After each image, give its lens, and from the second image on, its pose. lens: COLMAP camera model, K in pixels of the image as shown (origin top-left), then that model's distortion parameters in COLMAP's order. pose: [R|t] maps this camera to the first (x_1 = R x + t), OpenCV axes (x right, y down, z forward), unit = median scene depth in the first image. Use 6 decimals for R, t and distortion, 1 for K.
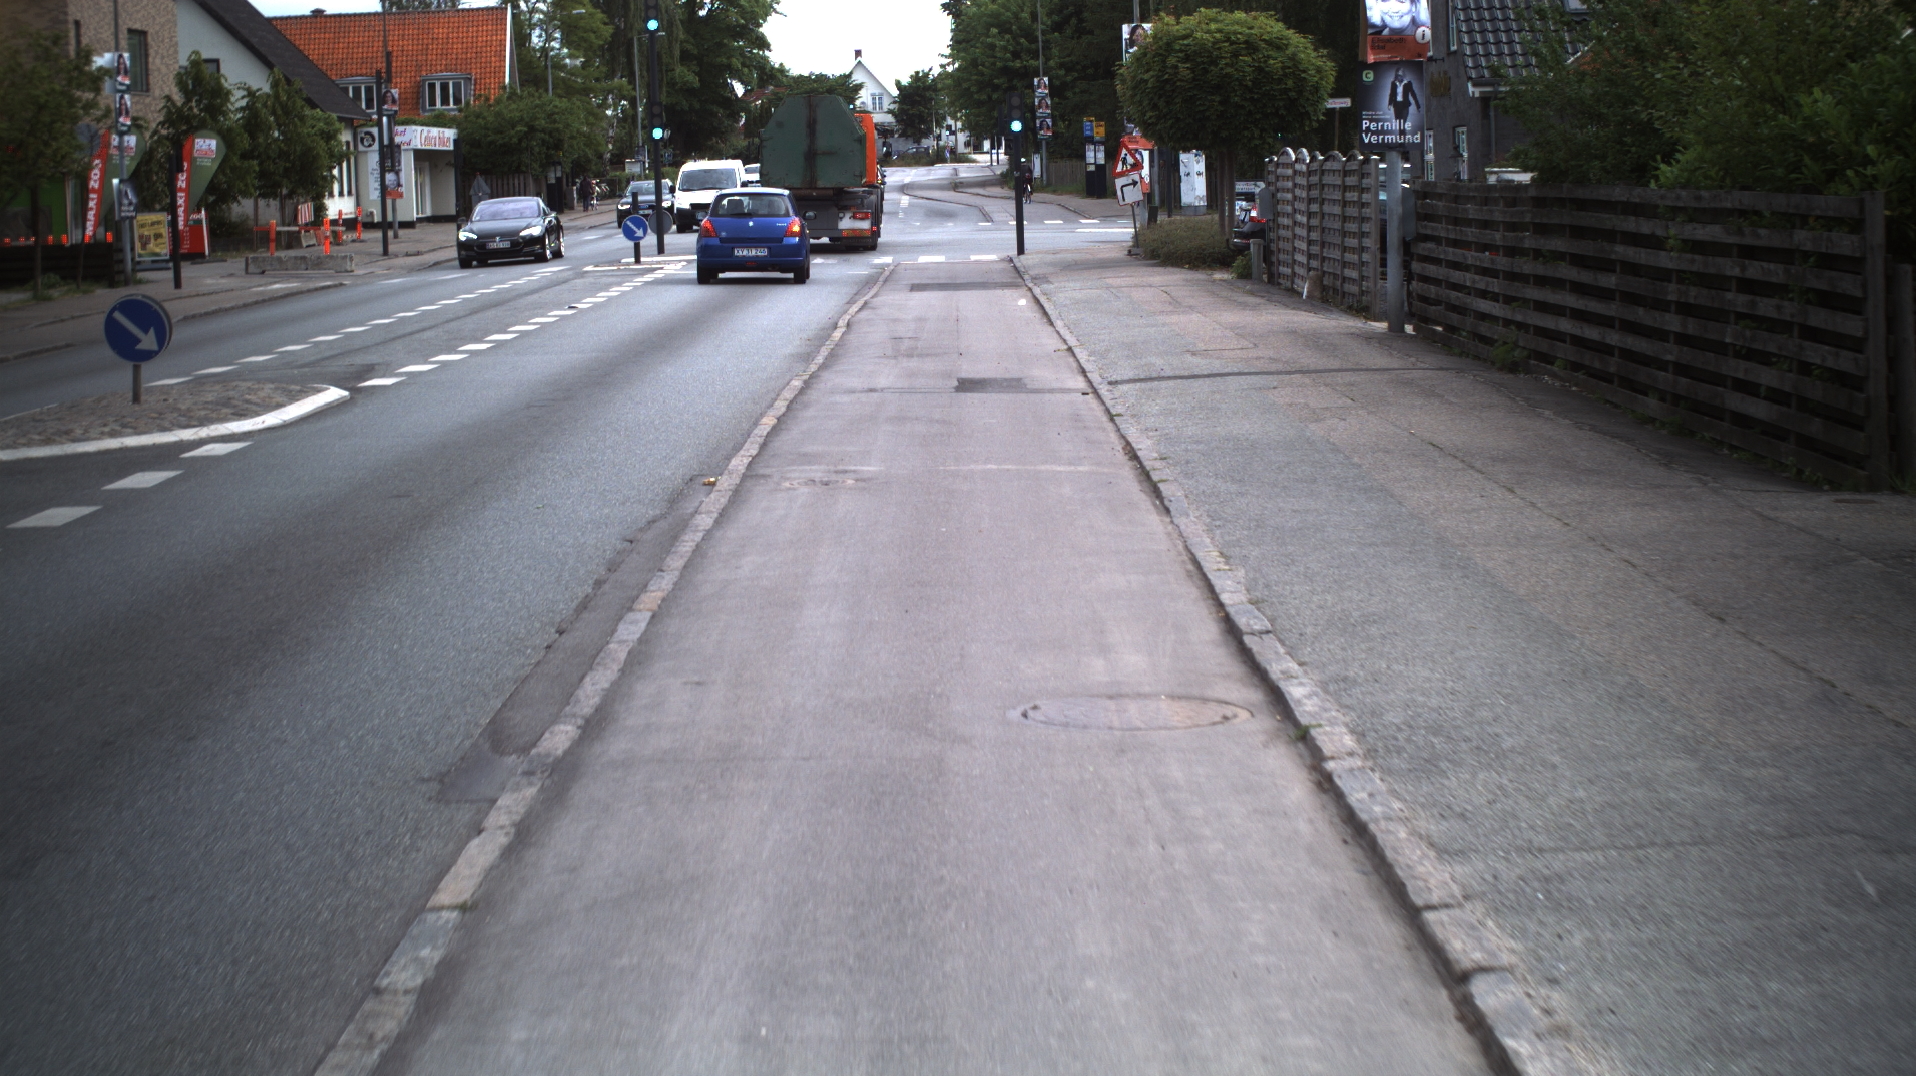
lens RADIAL K [[3338.2, 0, 958.0], [0, 3338.2, 538.0], [0, 0, 1]] dist [-0.283097, 0.366819]
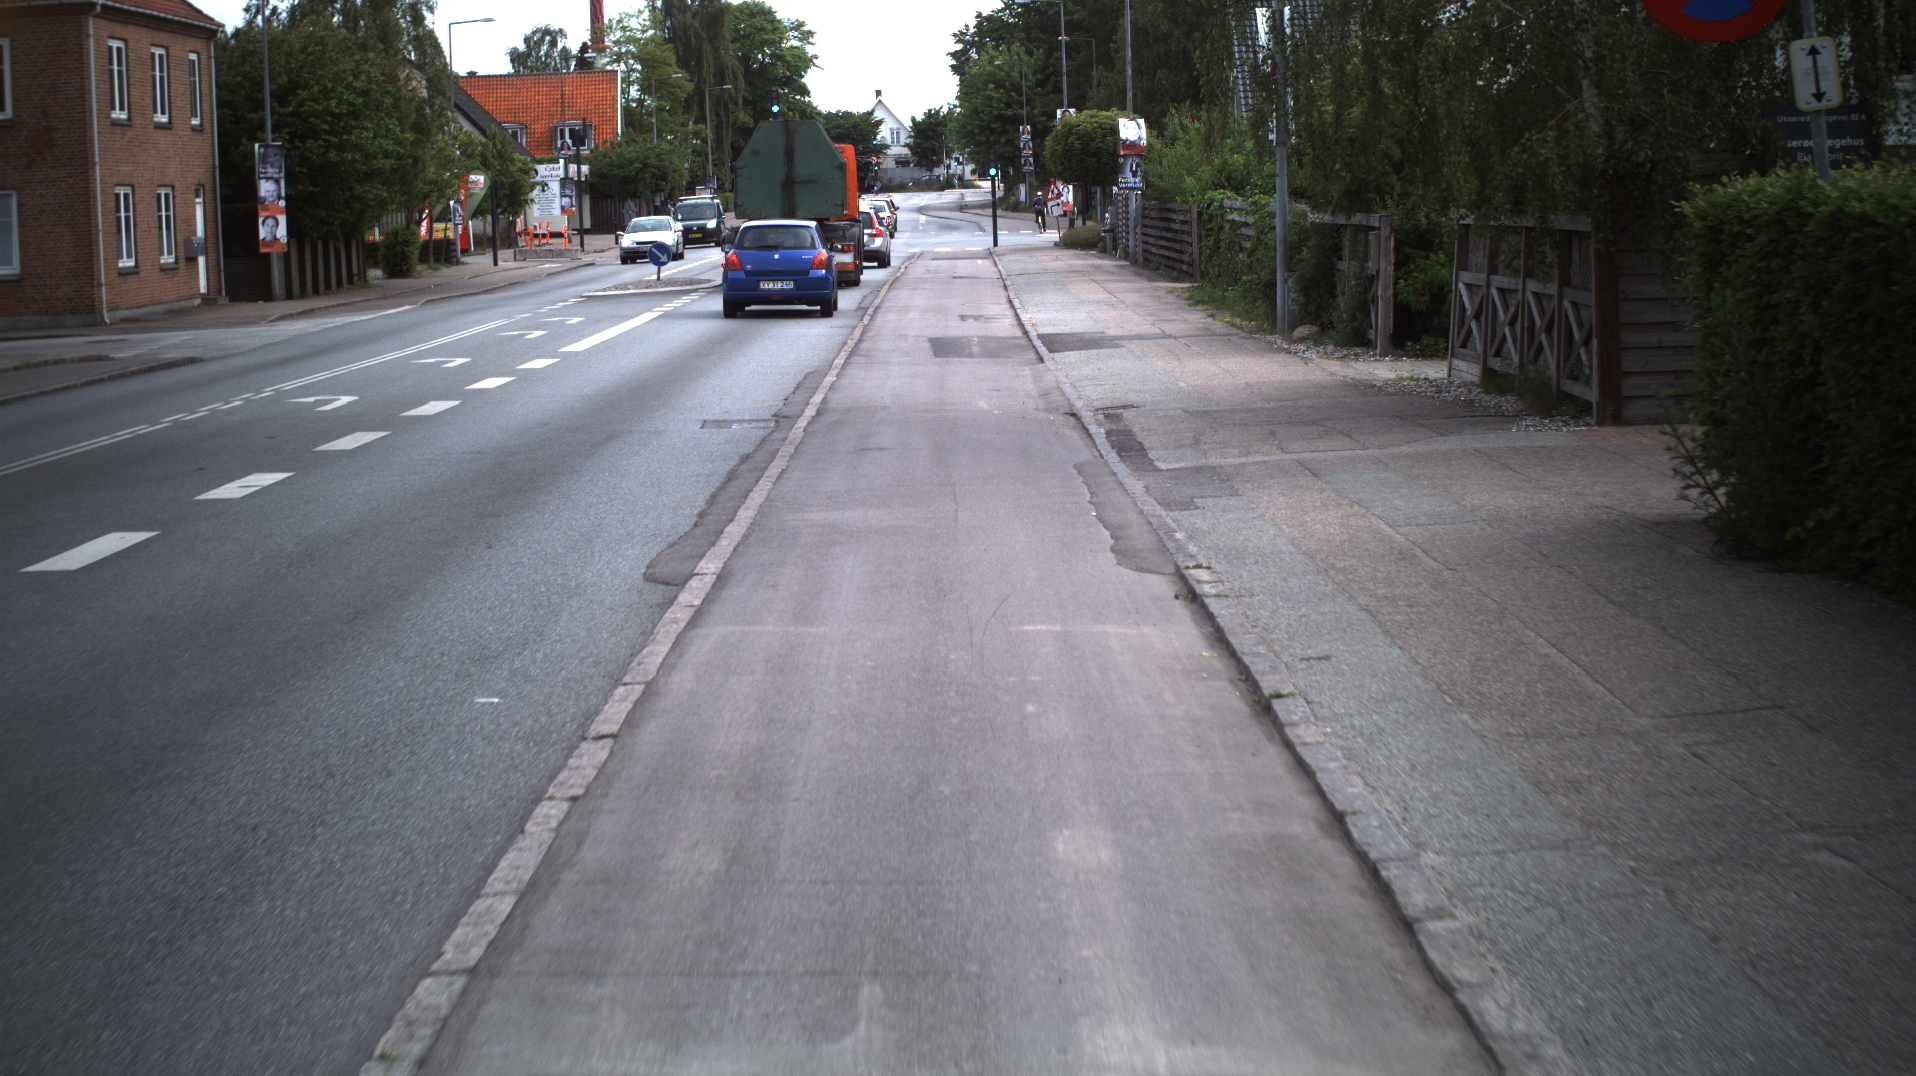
lens RADIAL K [[3338.2, 0, 958.0], [0, 3338.2, 538.0], [0, 0, 1]] dist [-0.283097, 0.366819]
pose [[0.999995, -0.000077, -0.003140, 0.003280], [0.000055, 0.999975, -0.007009, 0.046314], [0.003140, 0.007009, 0.999971, -0.428229]]
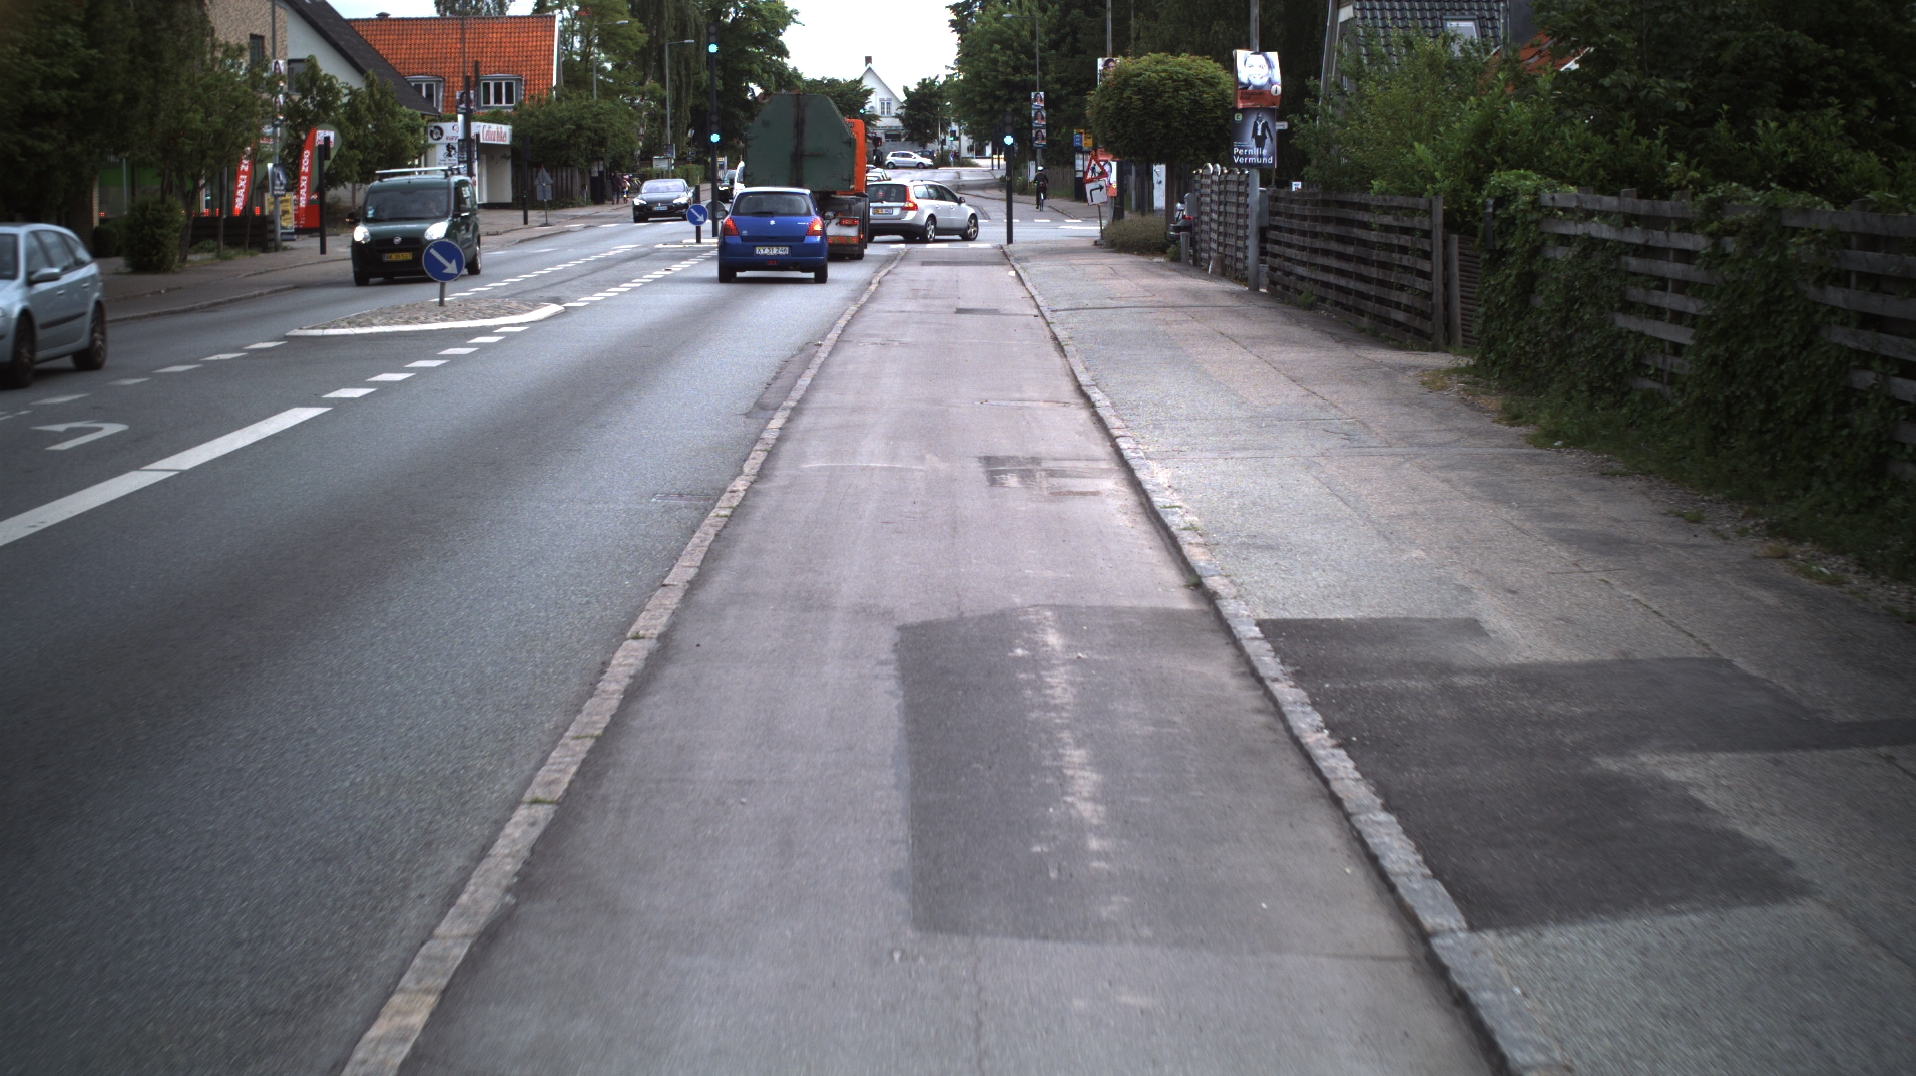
lens RADIAL K [[3338.2, 0, 958.0], [0, 3338.2, 538.0], [0, 0, 1]] dist [-0.283097, 0.366819]
pose [[0.999704, 0.024259, 0.001763, 0.000110], [-0.024257, 0.999705, -0.000947, 0.013307], [-0.001786, 0.000904, 0.999998, -0.121505]]
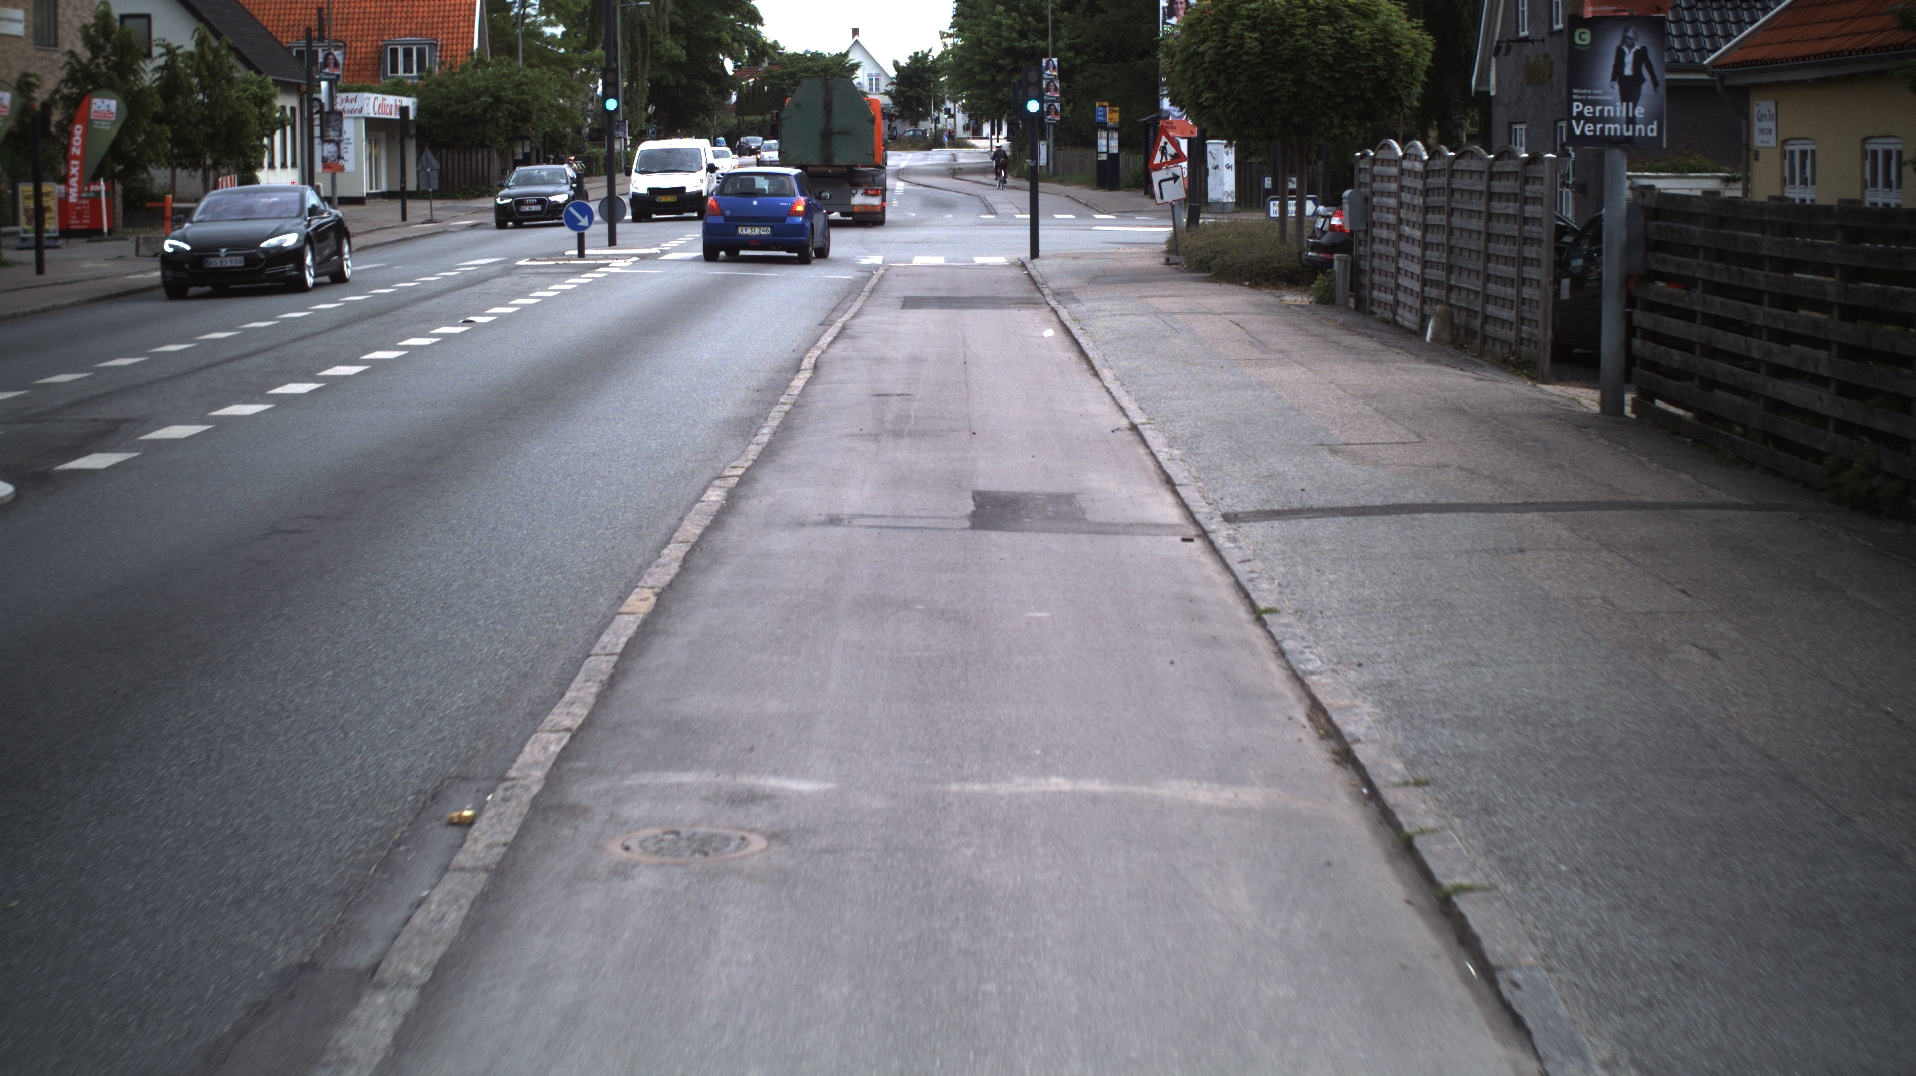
lens RADIAL K [[3338.2, 0, 958.0], [0, 3338.2, 538.0], [0, 0, 1]] dist [-0.283097, 0.366819]
pose [[0.999681, 0.024944, 0.003979, -0.001130], [-0.024961, 0.999679, 0.004409, -0.009117], [-0.003868, -0.004507, 0.999982, 0.081104]]
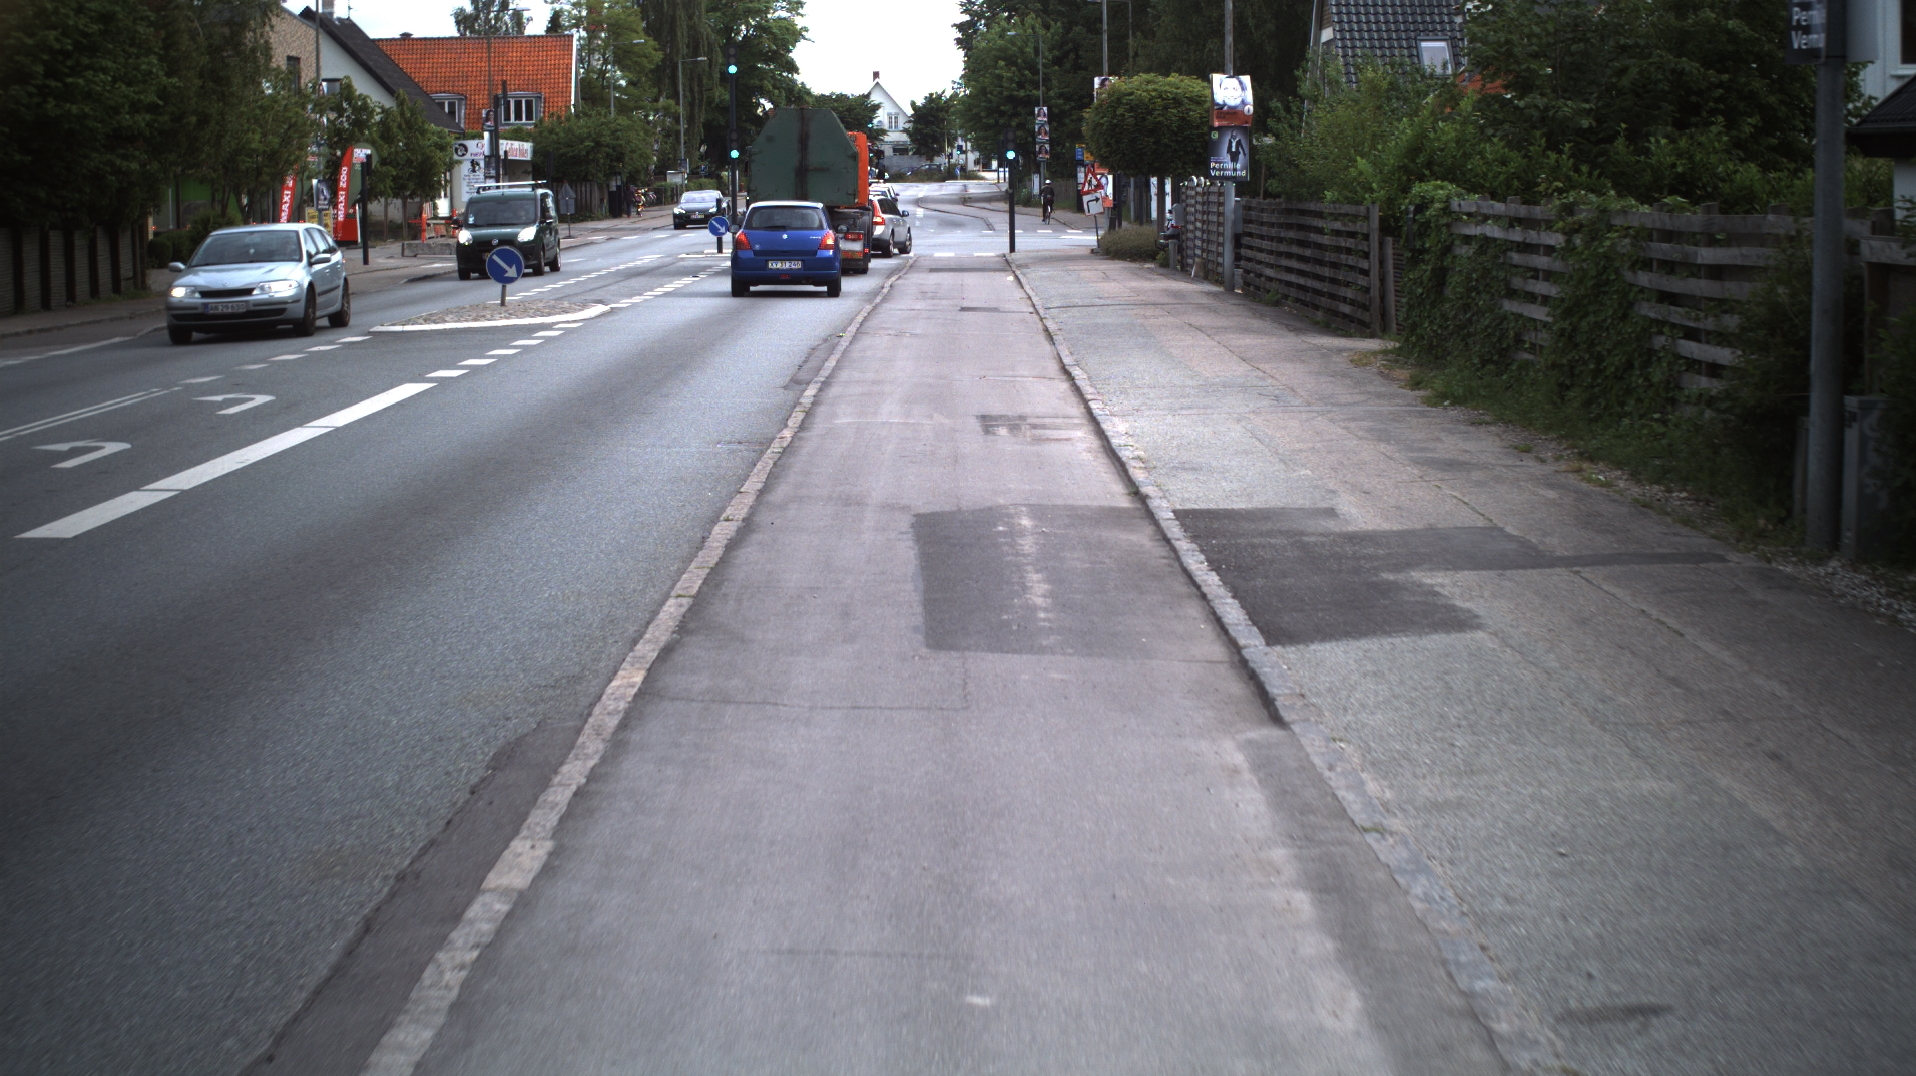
lens RADIAL K [[3338.2, 0, 958.0], [0, 3338.2, 538.0], [0, 0, 1]] dist [-0.283097, 0.366819]
pose [[0.999797, 0.020124, -0.000968, 0.000562], [-0.020129, 0.999786, -0.004762, 0.017746], [0.000872, 0.004780, 0.999988, -0.161957]]
